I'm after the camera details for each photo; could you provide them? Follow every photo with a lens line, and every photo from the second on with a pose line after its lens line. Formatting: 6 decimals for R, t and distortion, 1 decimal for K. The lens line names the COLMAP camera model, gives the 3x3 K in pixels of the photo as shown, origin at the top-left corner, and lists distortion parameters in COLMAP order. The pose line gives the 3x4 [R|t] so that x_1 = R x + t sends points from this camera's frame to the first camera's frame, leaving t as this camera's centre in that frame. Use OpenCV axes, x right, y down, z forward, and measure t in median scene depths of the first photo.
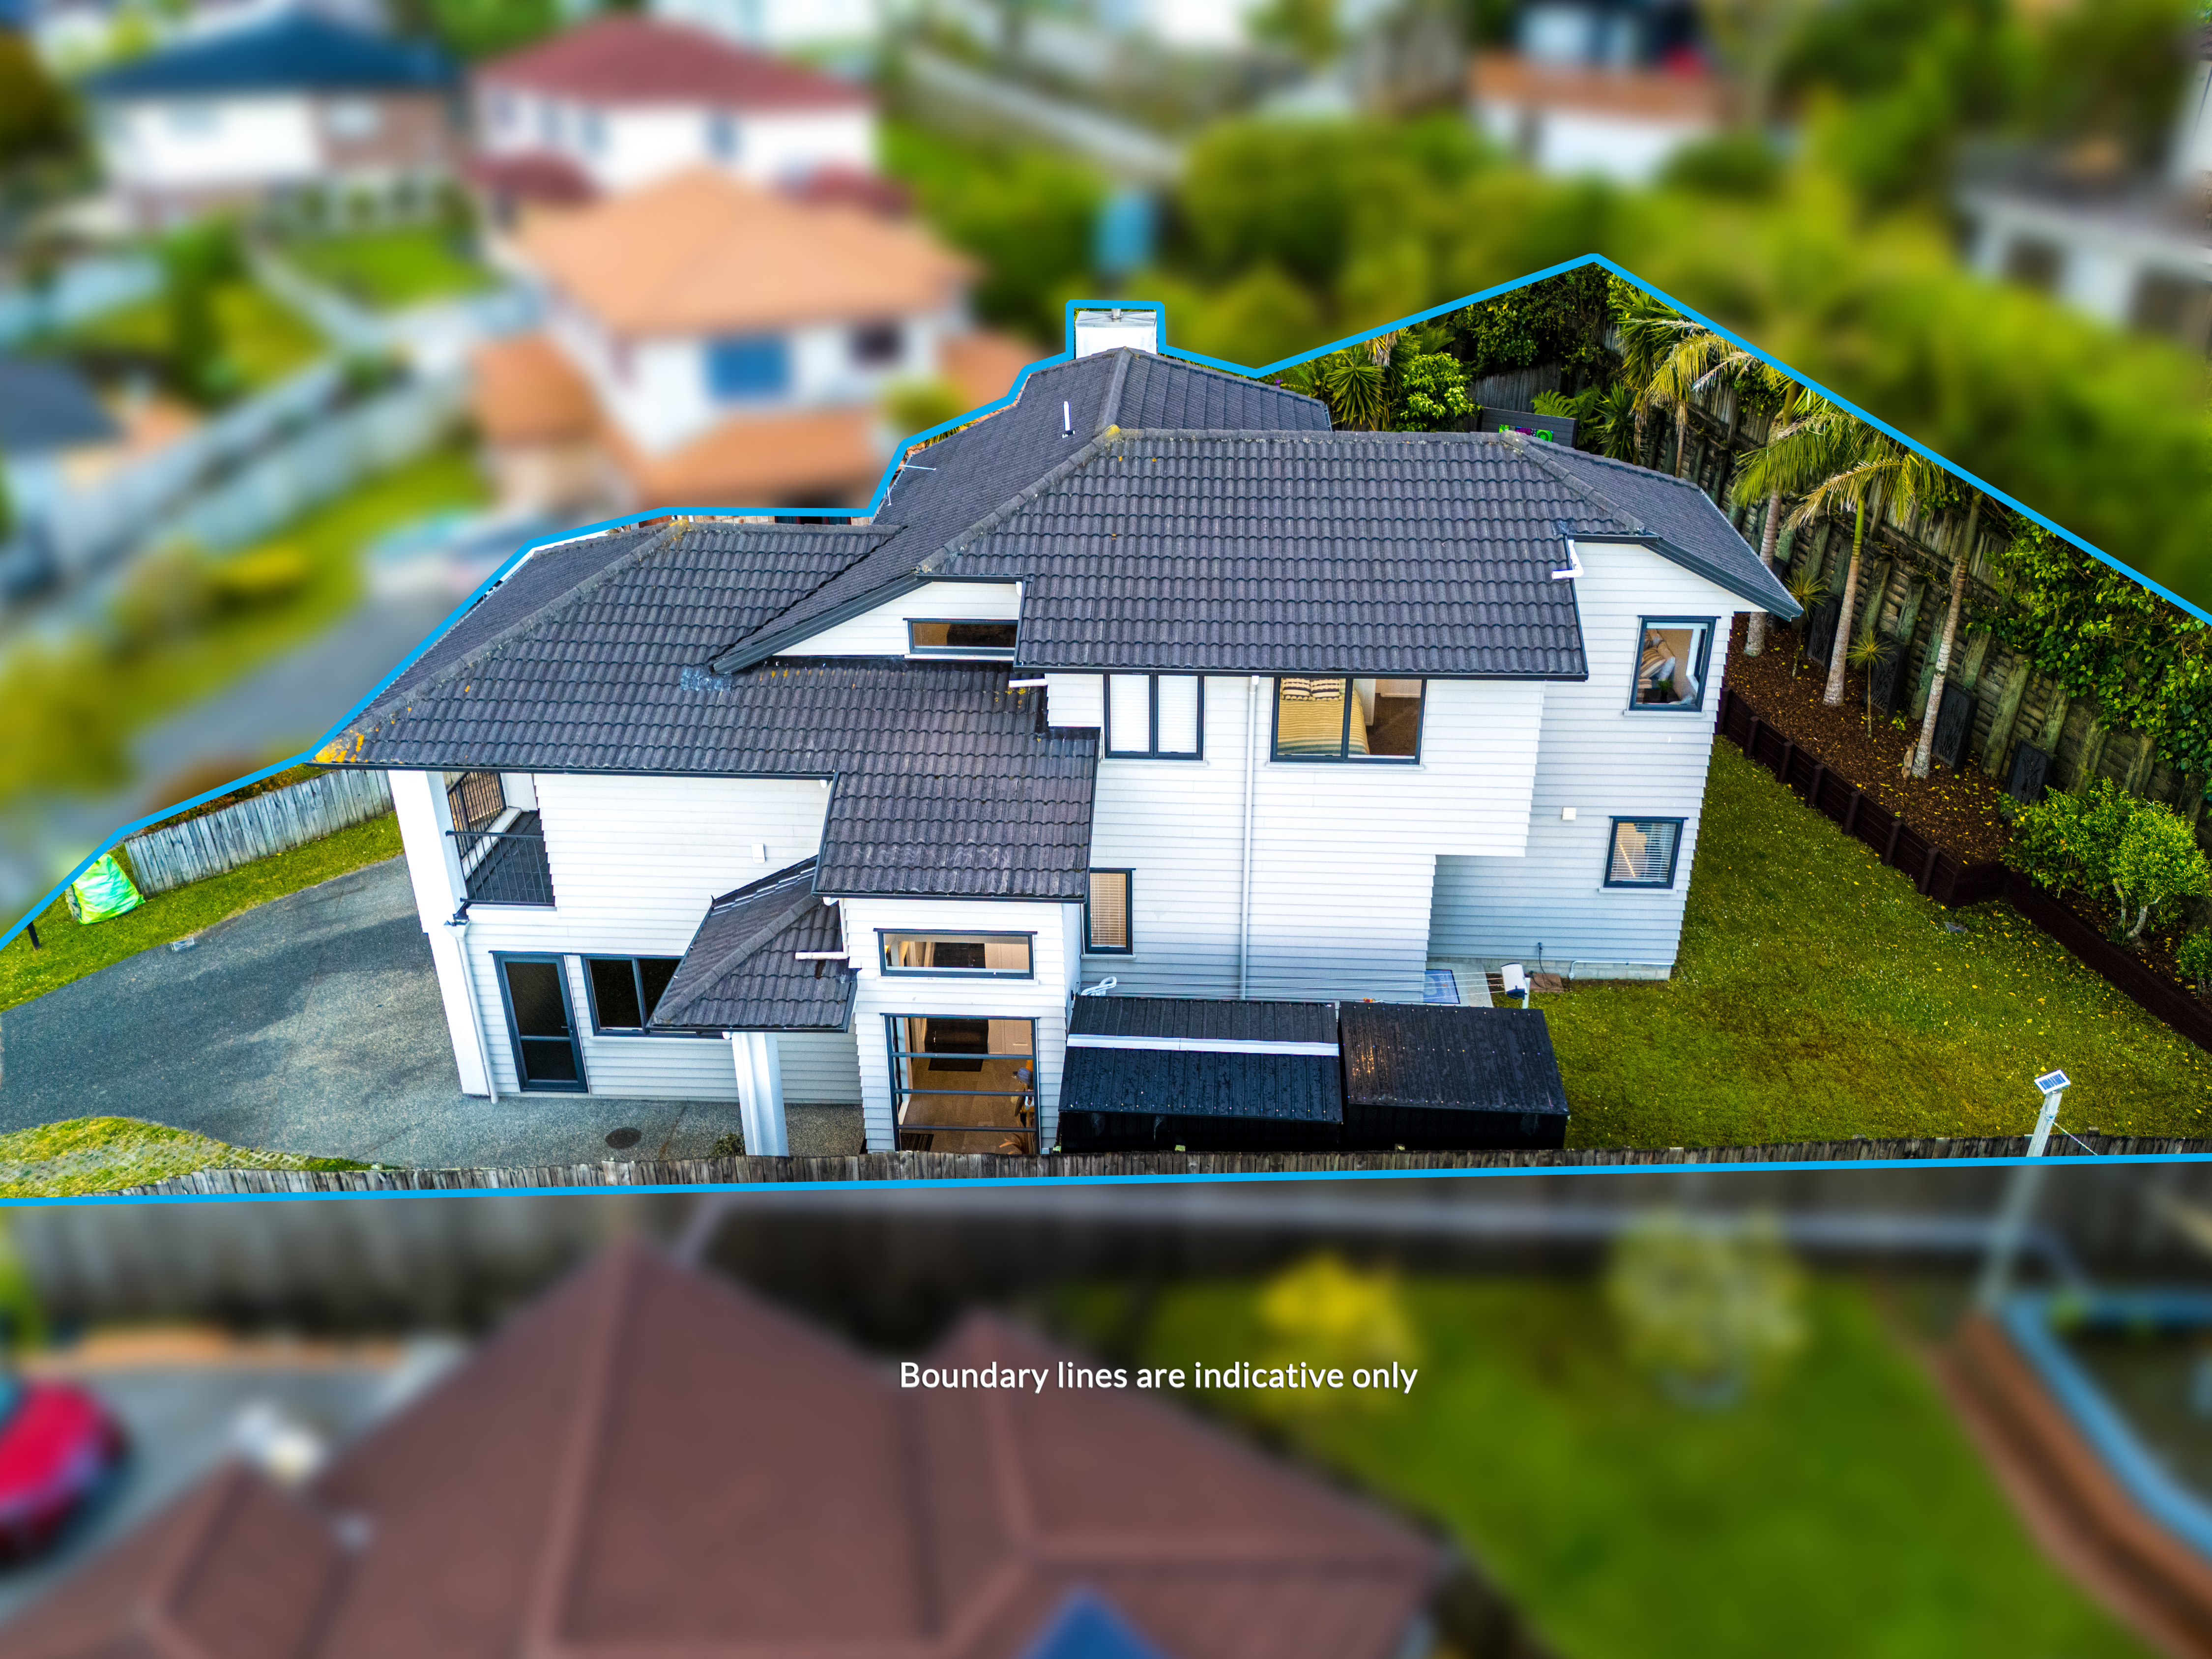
lens RADIAL K [[1680.2, 0, 1111.0], [0, 1680.2, 822.2], [0, 0, 1]] dist [0.002166, -0.002524]
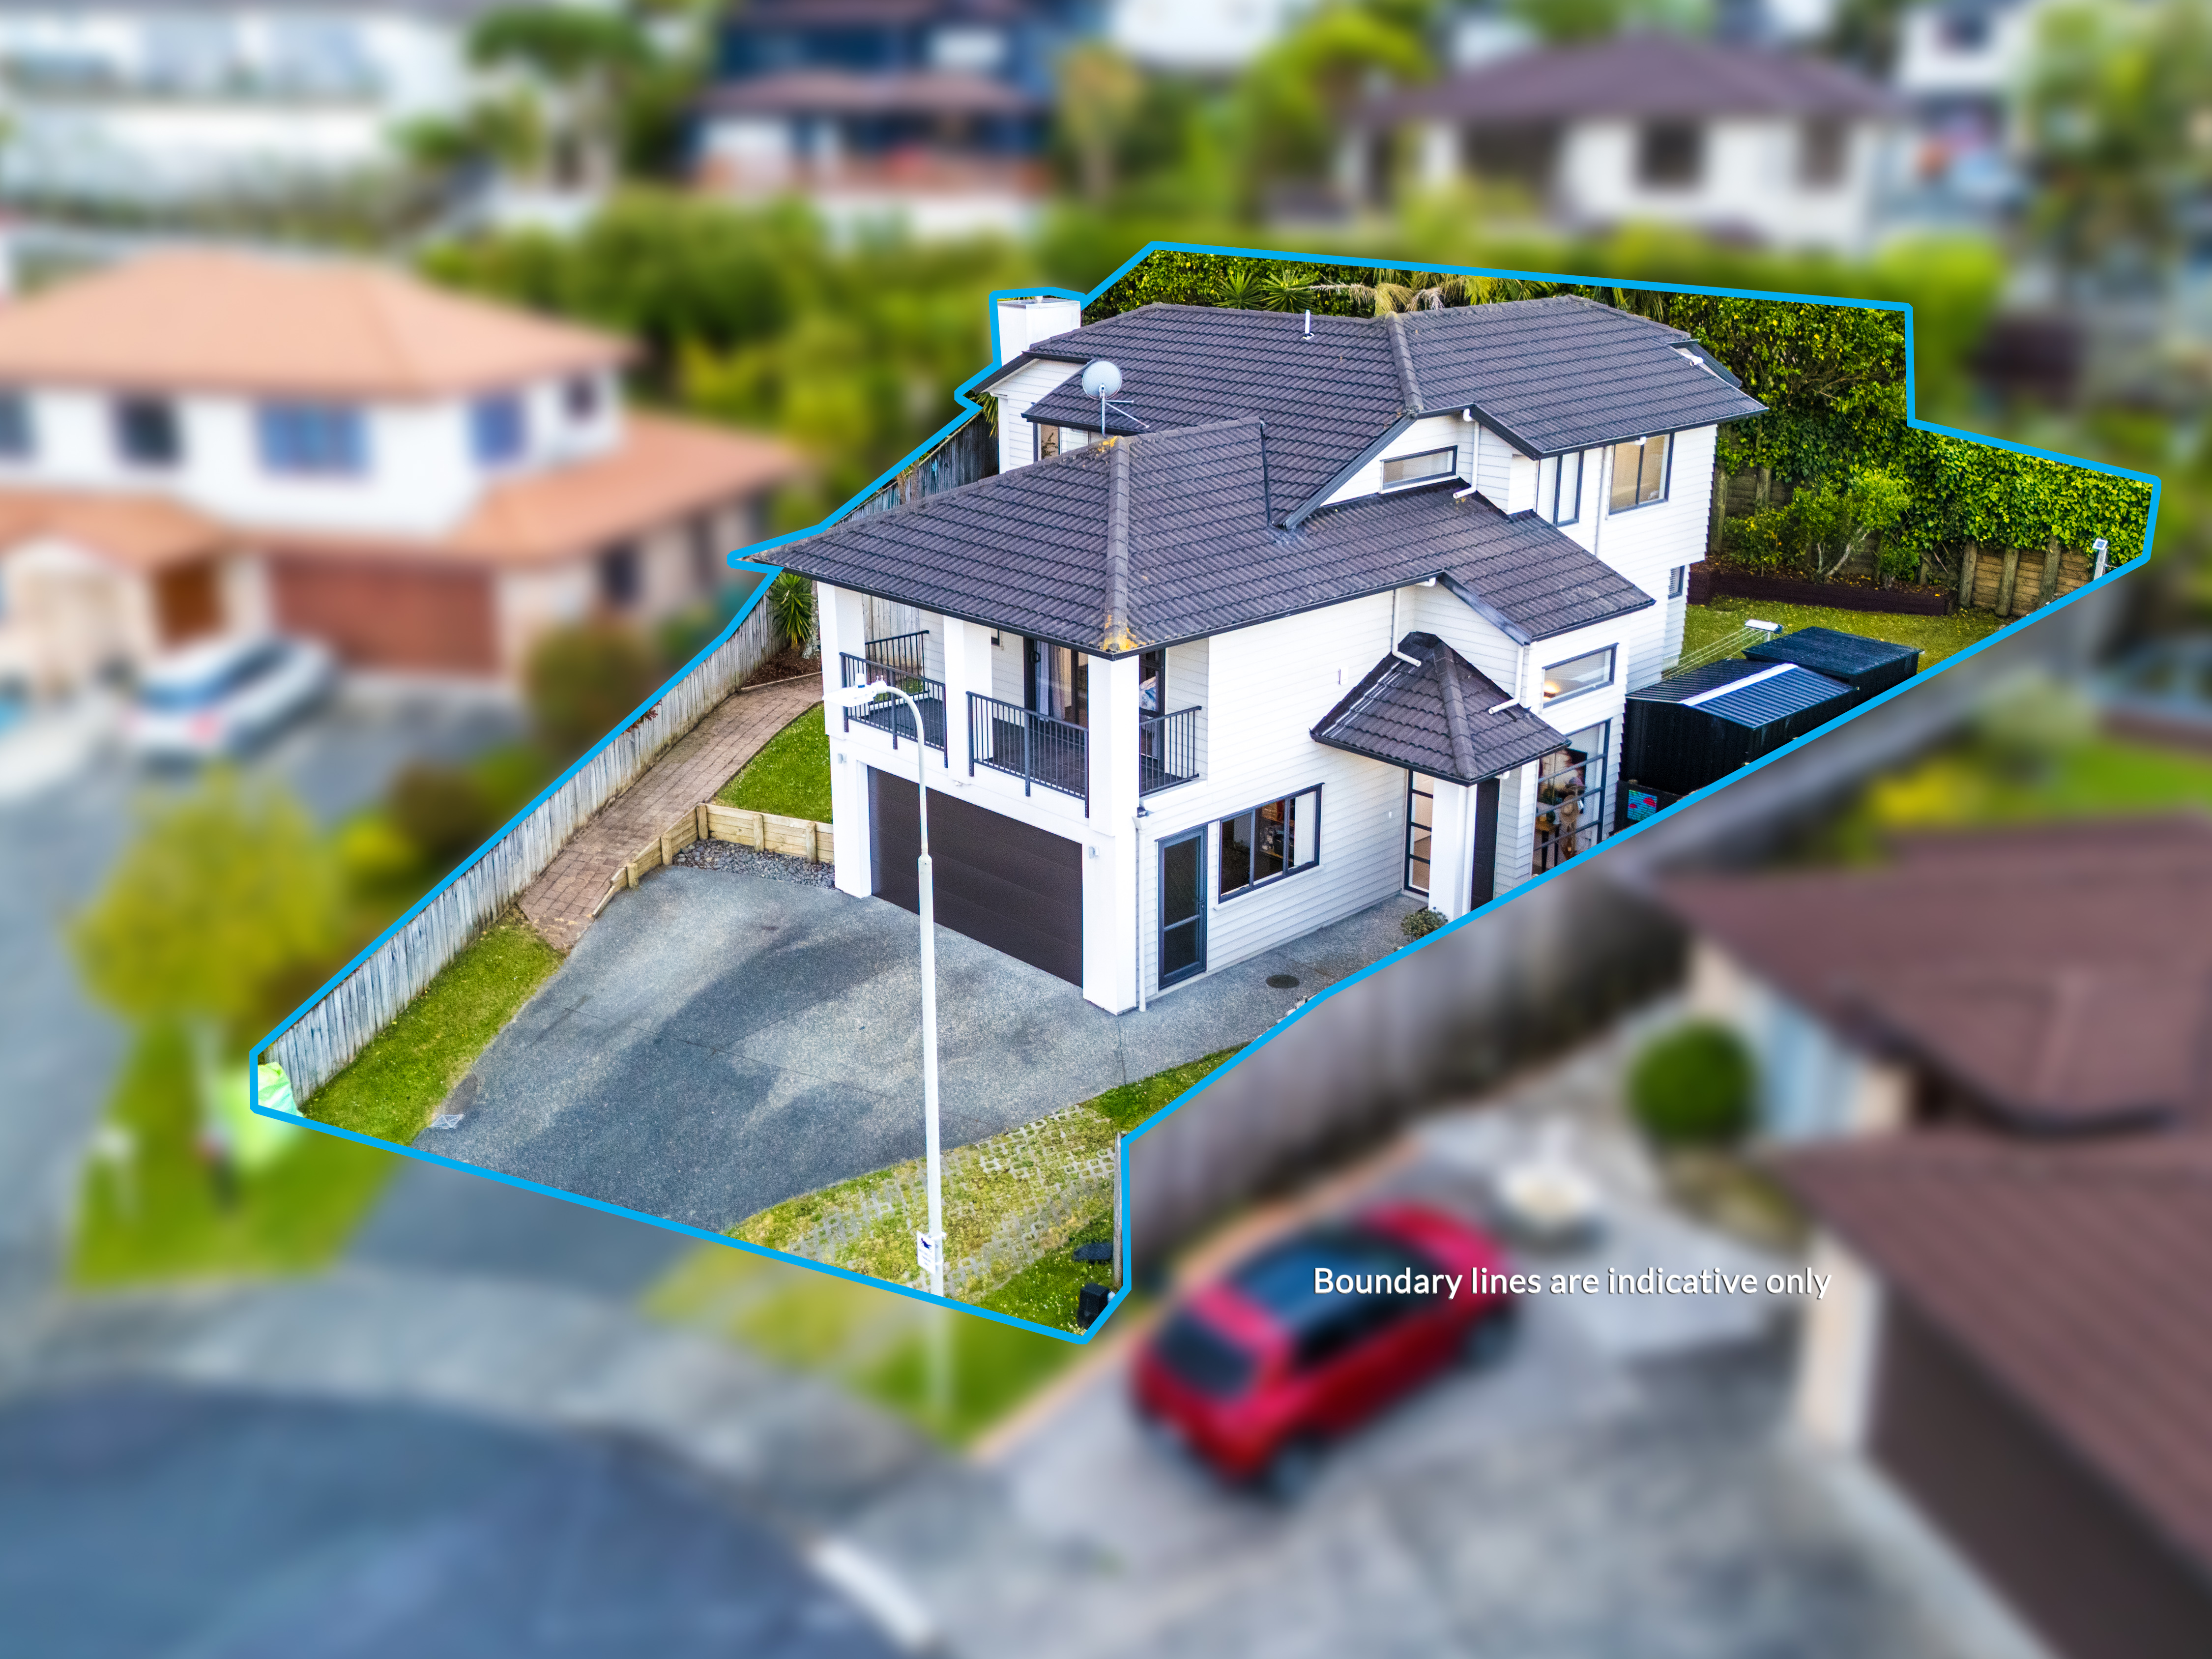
lens RADIAL K [[1870.6, 0, 1014.6], [0, 1870.6, 740.2], [0, 0, 1]] dist [0.050665, -0.013506]
pose [[0.714780, -0.217801, 0.664570, -1.174206], [0.329807, 0.942942, -0.045693, 0.042314], [-0.616698, 0.251840, 0.745828, 0.183108]]
